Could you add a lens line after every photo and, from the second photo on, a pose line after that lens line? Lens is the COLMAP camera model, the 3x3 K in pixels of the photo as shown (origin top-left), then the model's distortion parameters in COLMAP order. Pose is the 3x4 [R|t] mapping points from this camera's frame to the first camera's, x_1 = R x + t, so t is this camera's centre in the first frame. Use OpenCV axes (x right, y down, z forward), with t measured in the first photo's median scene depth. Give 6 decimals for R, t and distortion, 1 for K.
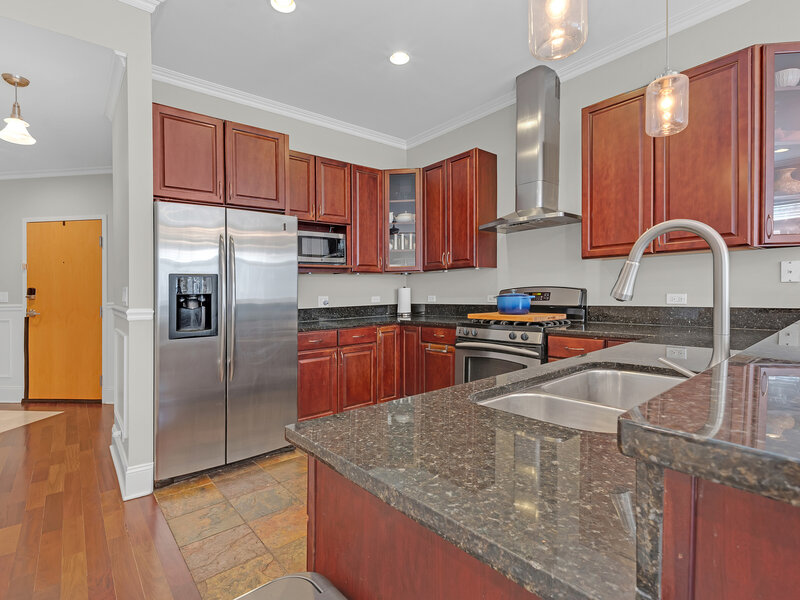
lens RADIAL K [[392.1, 0, 395.8], [0, 392.1, 298.0], [0, 0, 1]] dist [-0.002492, -0.000414]
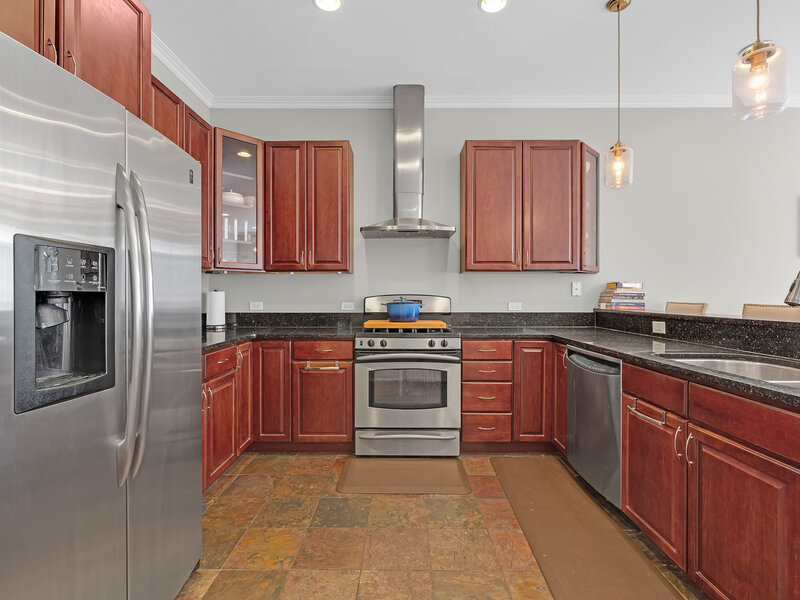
lens RADIAL K [[392.1, 0, 395.8], [0, 392.1, 298.0], [0, 0, 1]] dist [-0.002492, -0.000414]
pose [[0.649408, 0.020057, 0.760176, -0.418842], [-0.003472, 0.999720, -0.023412, 0.004150], [-0.760433, 0.012564, 0.649295, 0.335511]]
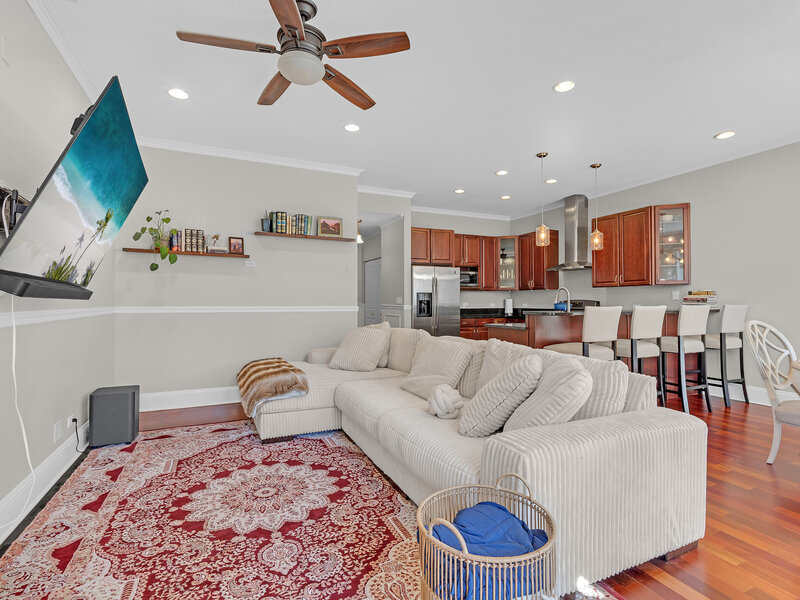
lens RADIAL K [[375.3, 0, 399.6], [0, 375.3, 275.6], [0, 0, 1]] dist [0.001353, -0.000009]
pose [[0.964184, -0.000221, -0.265236, -0.005962], [-0.021760, 0.996563, -0.079931, 0.020491], [0.264342, 0.082840, 0.960865, -1.041047]]
